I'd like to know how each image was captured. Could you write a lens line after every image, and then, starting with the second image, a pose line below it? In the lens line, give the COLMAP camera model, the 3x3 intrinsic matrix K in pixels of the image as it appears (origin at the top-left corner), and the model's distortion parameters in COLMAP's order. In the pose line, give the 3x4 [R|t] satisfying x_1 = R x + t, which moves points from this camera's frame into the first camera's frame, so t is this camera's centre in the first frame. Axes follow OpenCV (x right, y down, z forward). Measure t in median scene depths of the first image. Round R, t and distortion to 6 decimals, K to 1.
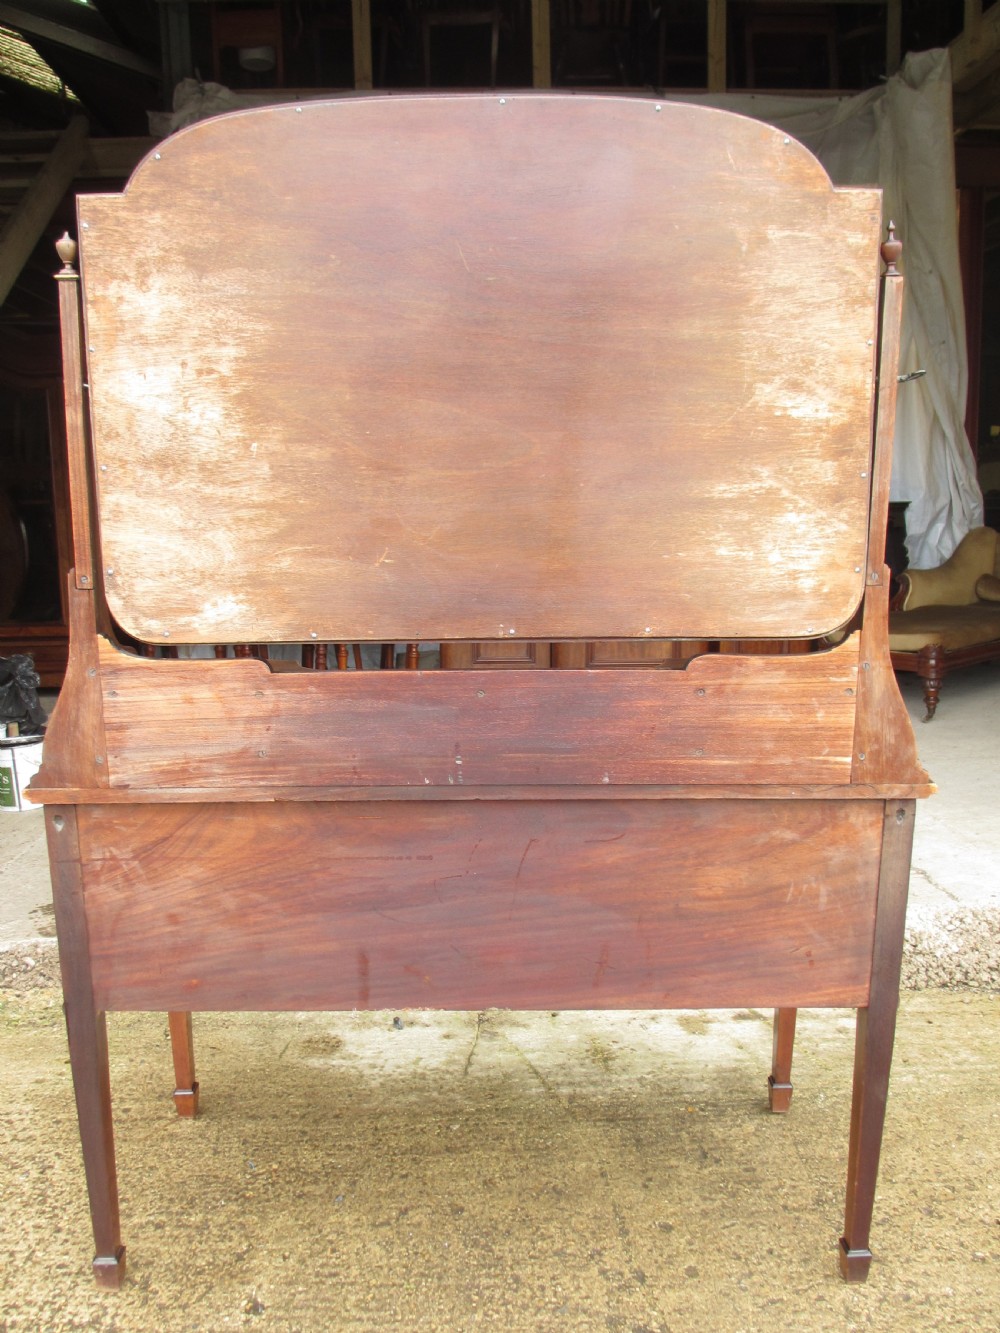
lens RADIAL K [[1131.0, 0, 500.0], [0, 1131.0, 666.5], [0, 0, 1]] dist [-0.039062, 0.012306]
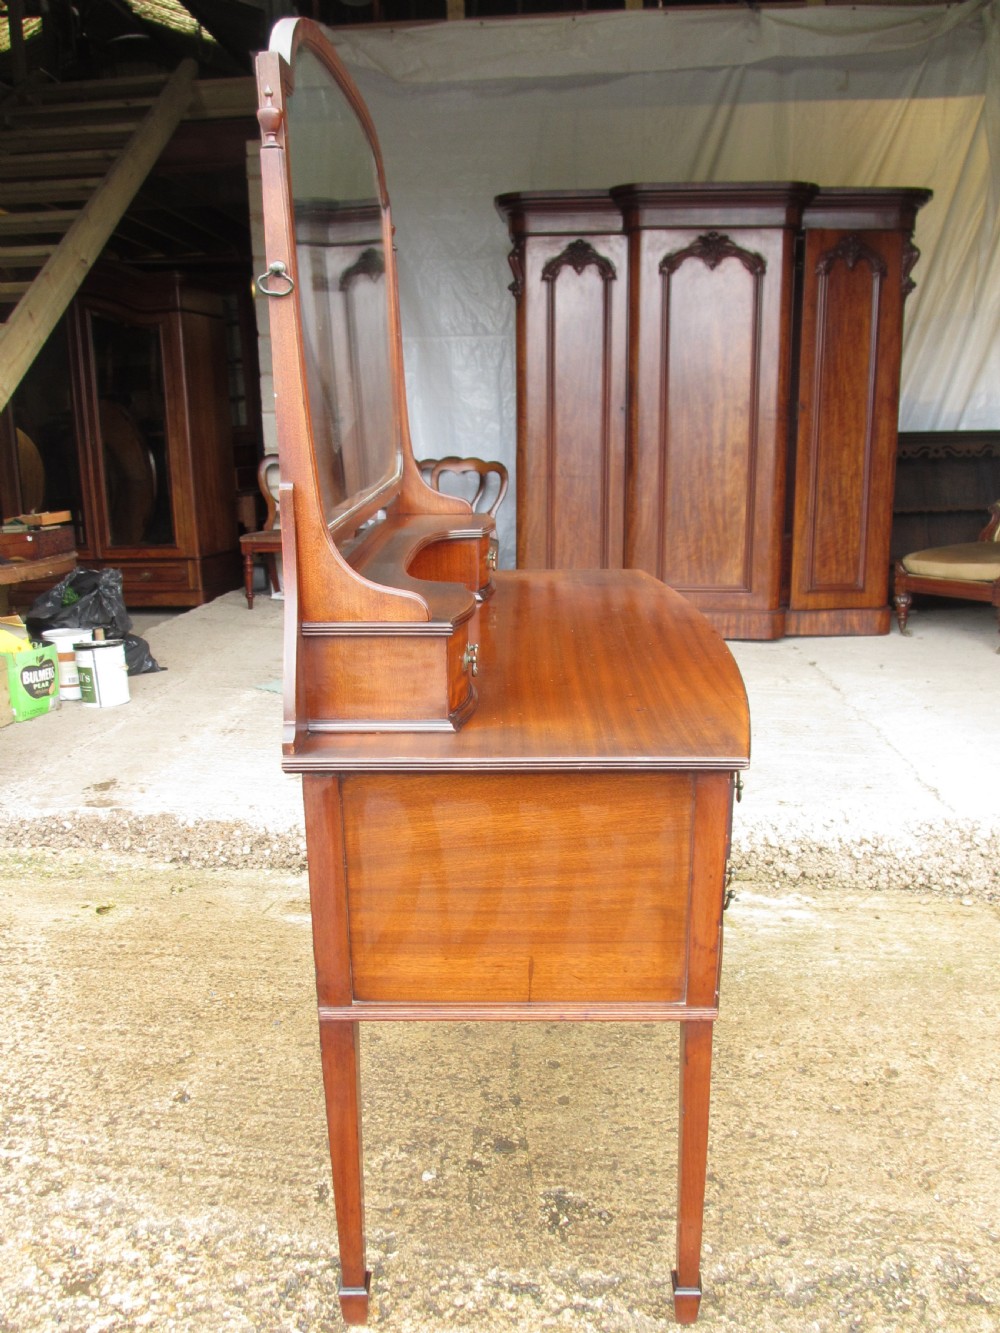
lens RADIAL K [[1131.7, 0, 503.0], [0, 1131.7, 676.2], [0, 0, 1]] dist [-0.034032, -0.001065]
pose [[0.990752, 0.024902, -0.133377, 0.219029], [-0.016880, 0.997998, 0.060948, 0.046299], [0.134628, -0.058133, 0.989190, -0.080430]]
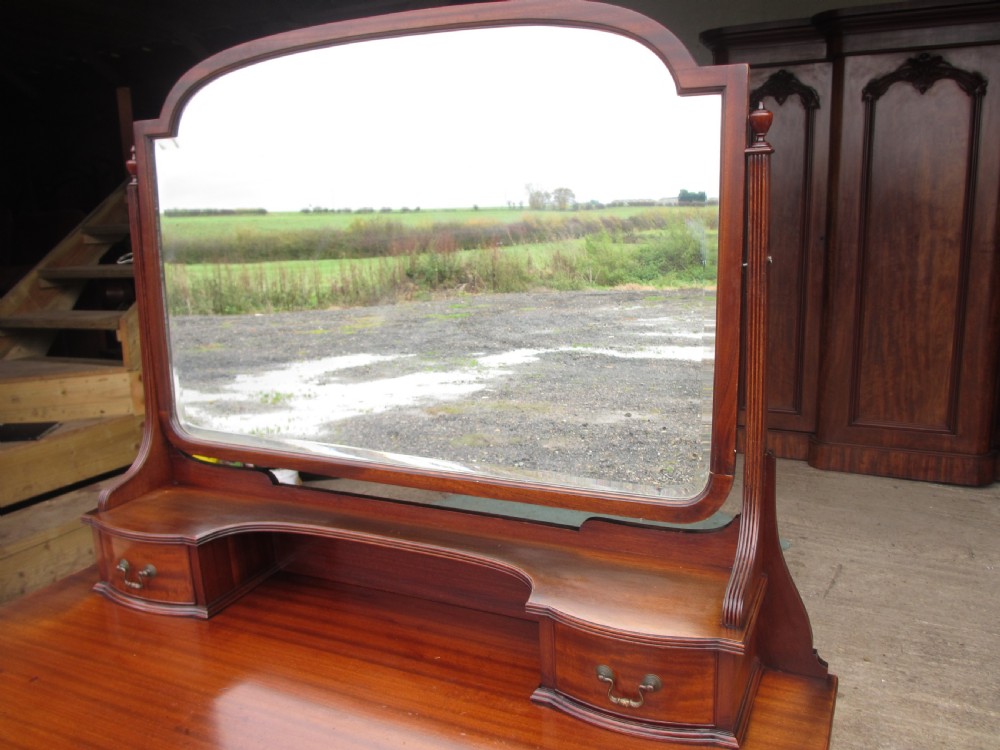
lens RADIAL K [[845.1, 0, 509.2], [0, 845.1, 372.1], [0, 0, 1]] dist [-0.045120, 0.014800]
pose [[0.867073, 0.076024, -0.492346, 0.499679], [-0.051961, 0.996698, 0.062393, -0.216828], [0.495464, -0.028516, 0.868160, 0.615218]]
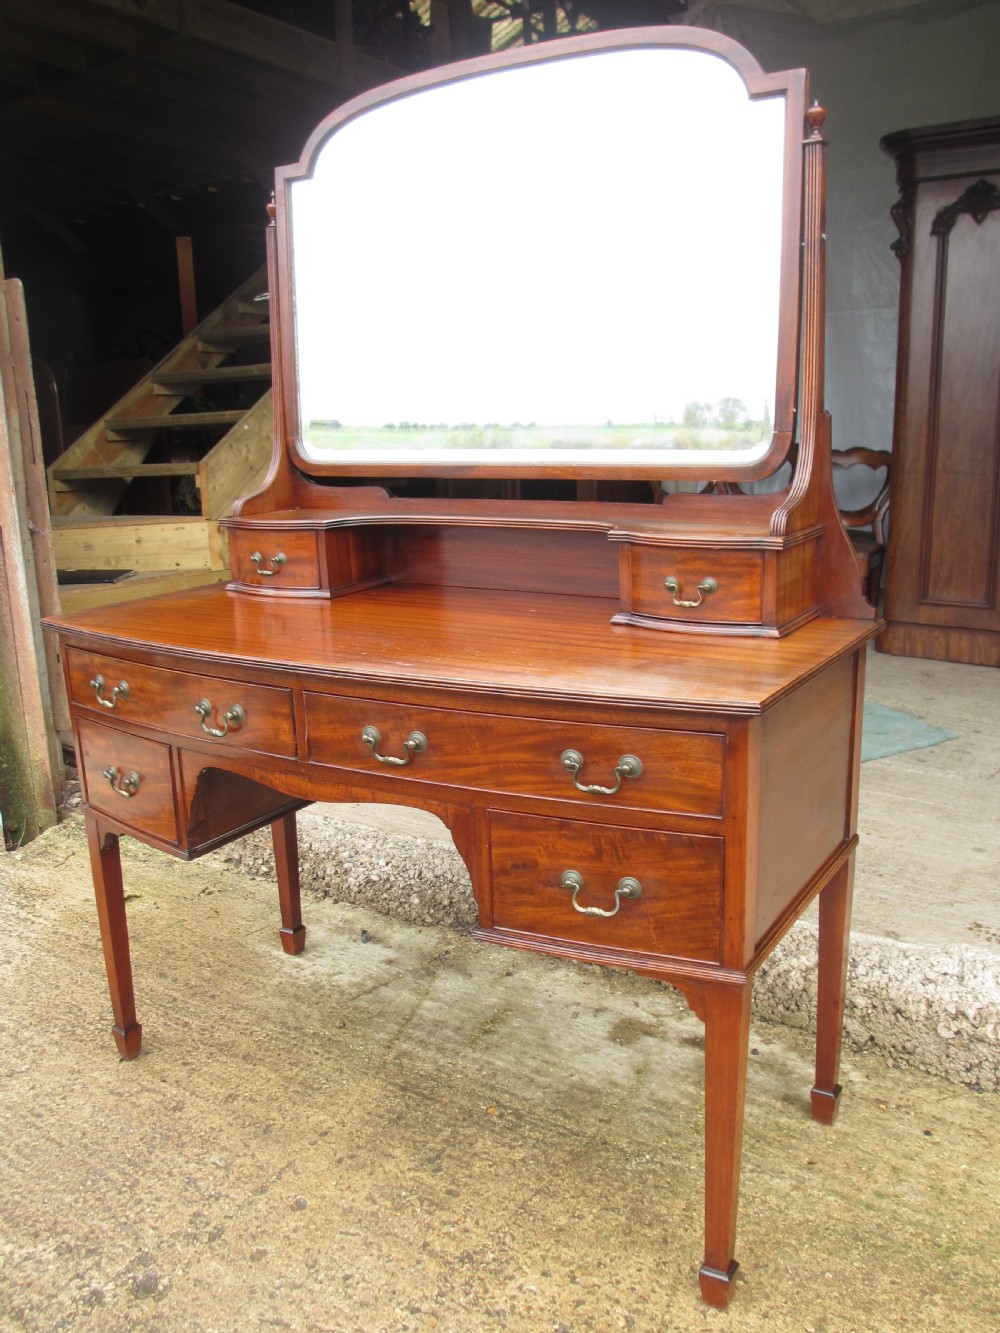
lens RADIAL K [[1131.0, 0, 500.0], [0, 1131.0, 666.5], [0, 0, 1]] dist [-0.039062, 0.012306]
pose [[0.791847, 0.115032, -0.599788, 0.703540], [-0.077649, 0.993094, 0.087951, -0.015942], [0.605763, -0.023071, 0.795311, 0.365957]]
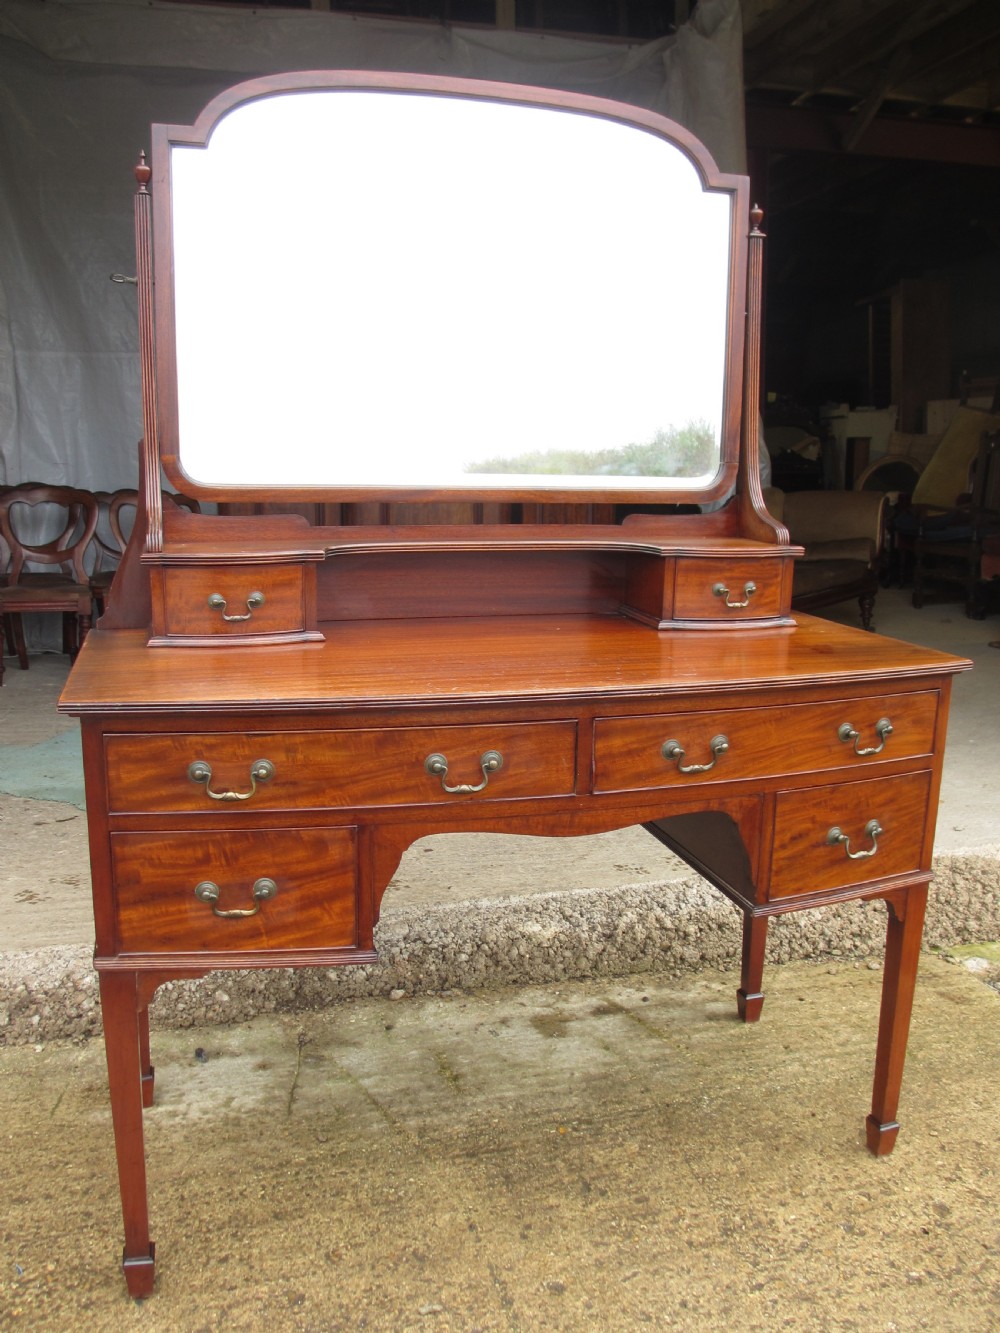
lens RADIAL K [[1126.5, 0, 500.0], [0, 1126.5, 666.5], [0, 0, 1]] dist [-0.045120, 0.014800]
pose [[0.979859, -0.028261, 0.197682, -0.037172], [0.024147, 0.999439, 0.023192, 0.024371], [-0.198227, -0.017952, 0.979992, 0.202901]]
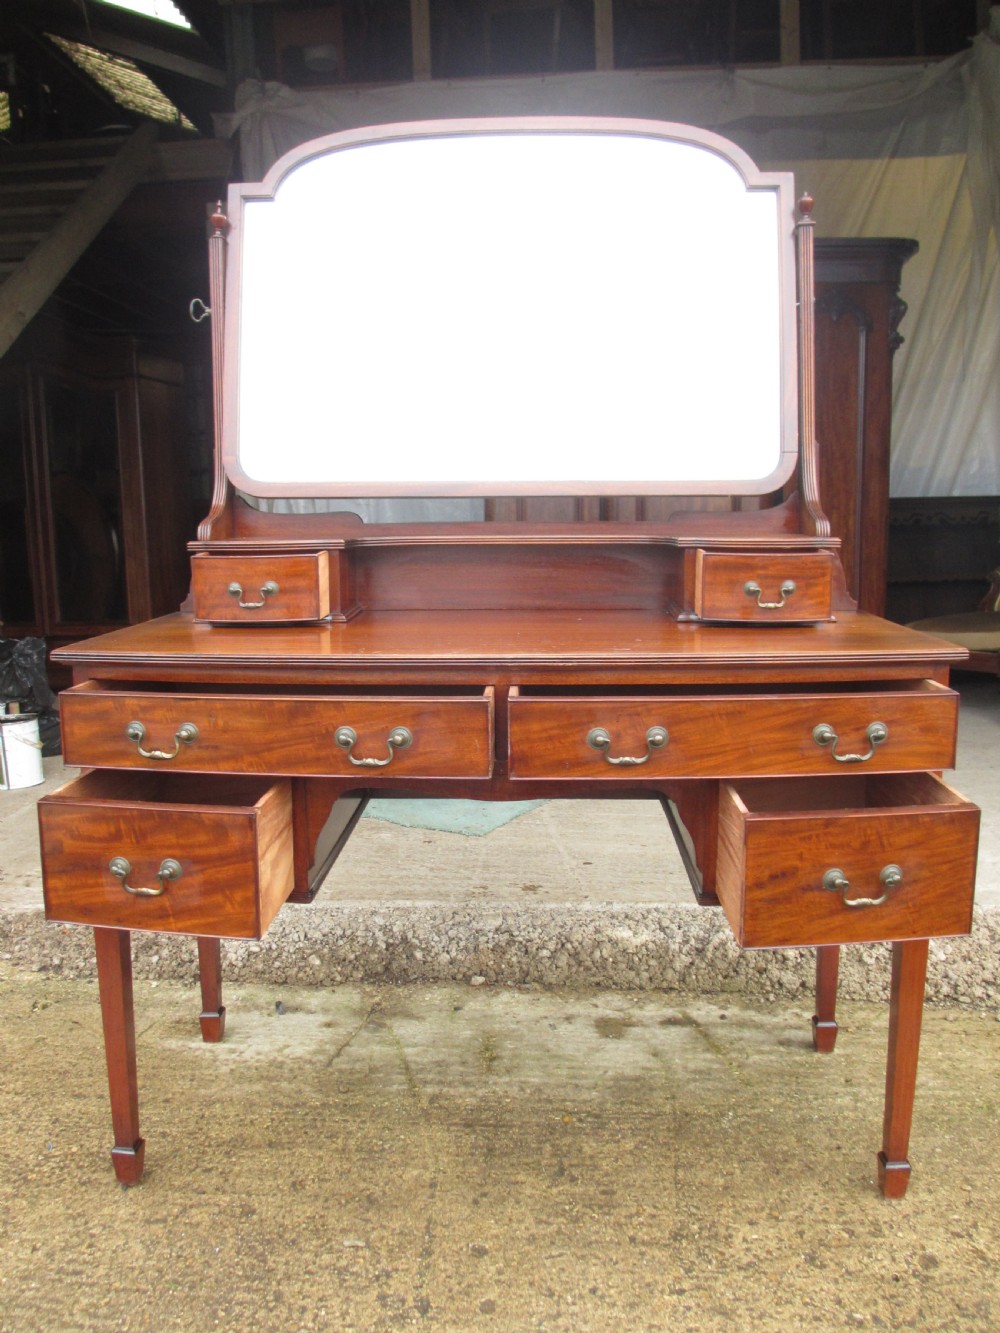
lens RADIAL K [[1128.6, 0, 503.7], [0, 1128.6, 664.3], [0, 0, 1]] dist [-0.046924, 0.018241]
pose [[0.991818, 0.010182, -0.127254, 0.246587], [-0.014244, 0.999416, -0.031049, 0.083678], [0.126864, 0.032608, 0.991384, 0.154402]]
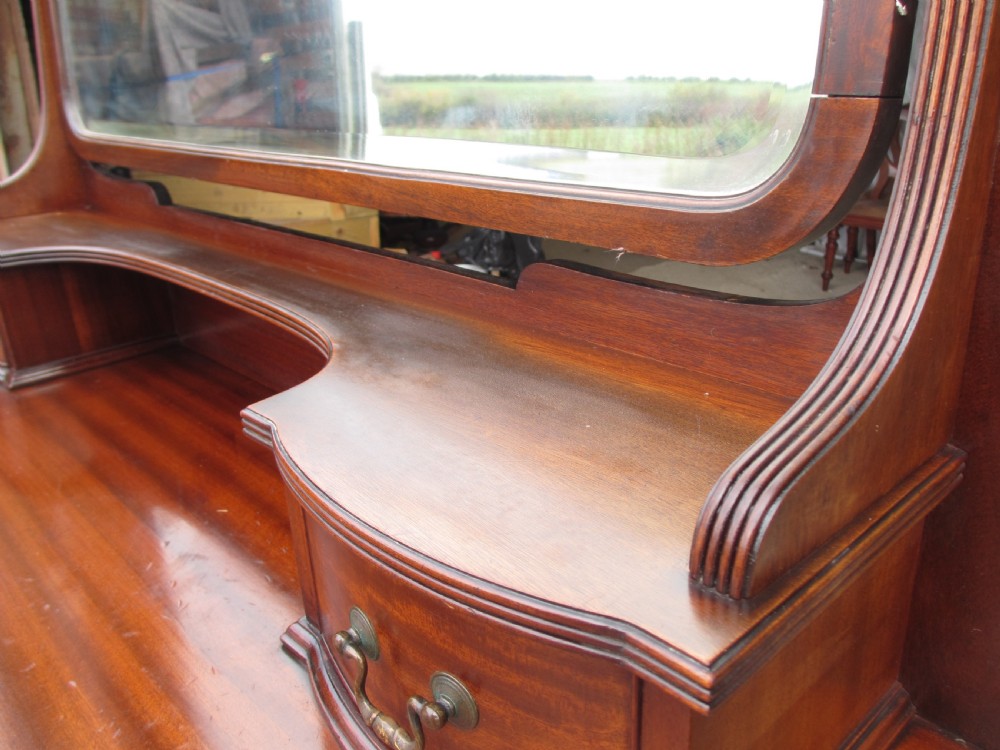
lens RADIAL K [[835.7, 0, 511.8], [0, 835.7, 376.1], [0, 0, 1]] dist [-0.038053, 0.003852]
pose [[0.629046, 0.255295, -0.734252, 0.448999], [-0.111026, 0.964357, 0.240184, -0.107769], [0.769399, -0.069566, 0.634969, 0.983054]]
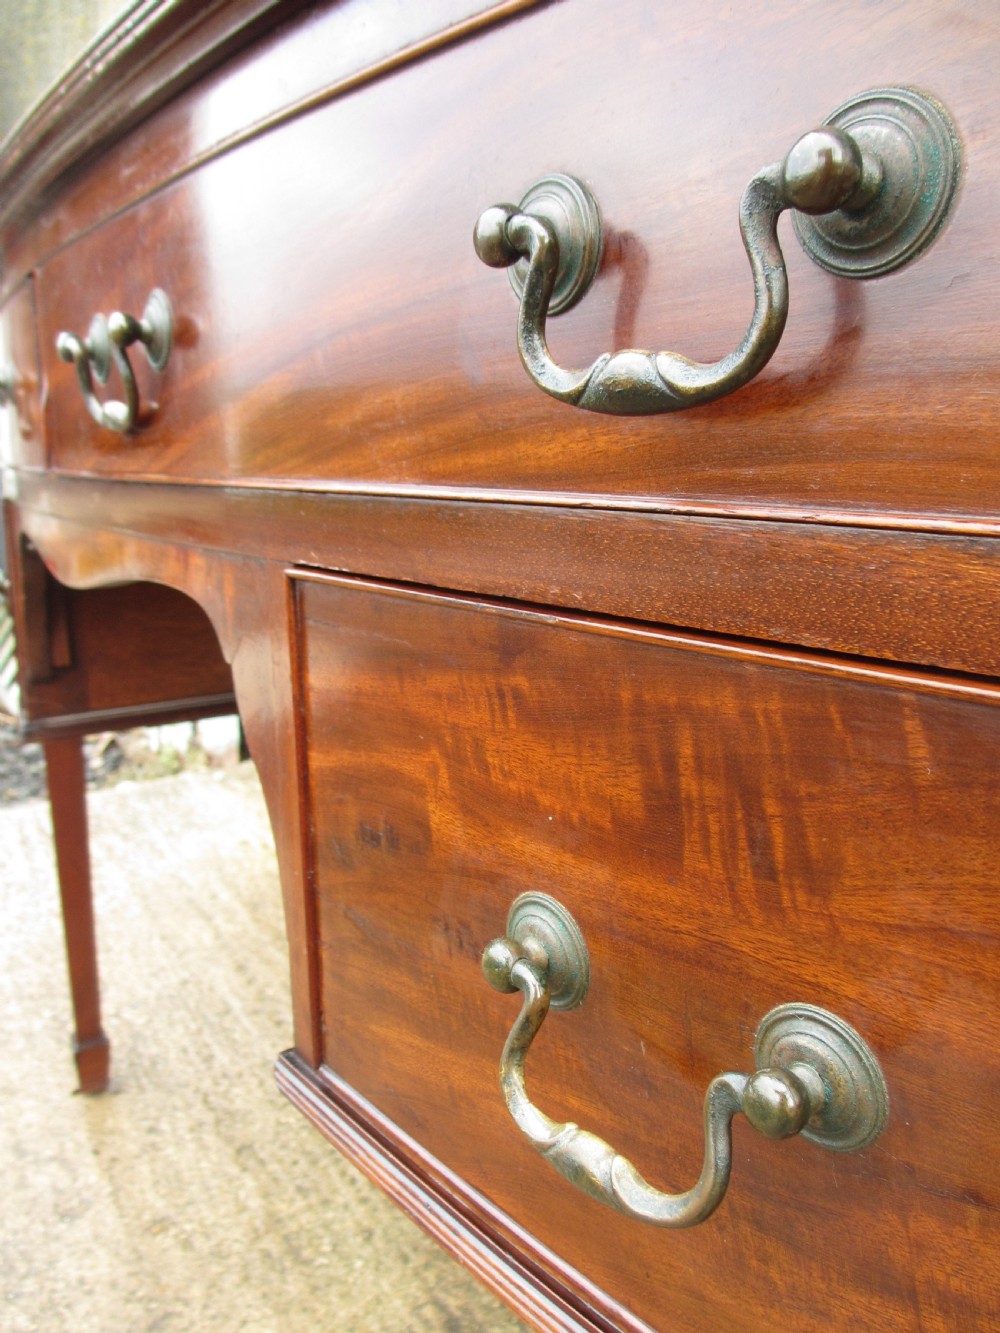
lens RADIAL K [[1114.0, 0, 500.0], [0, 1114.0, 666.5], [0, 0, 1]] dist [-0.038053, 0.003852]
pose [[0.452372, 0.176957, -0.874097, 0.449362], [-0.159008, 0.980416, 0.116190, 0.121649], [0.877540, 0.086427, 0.471650, 0.858365]]
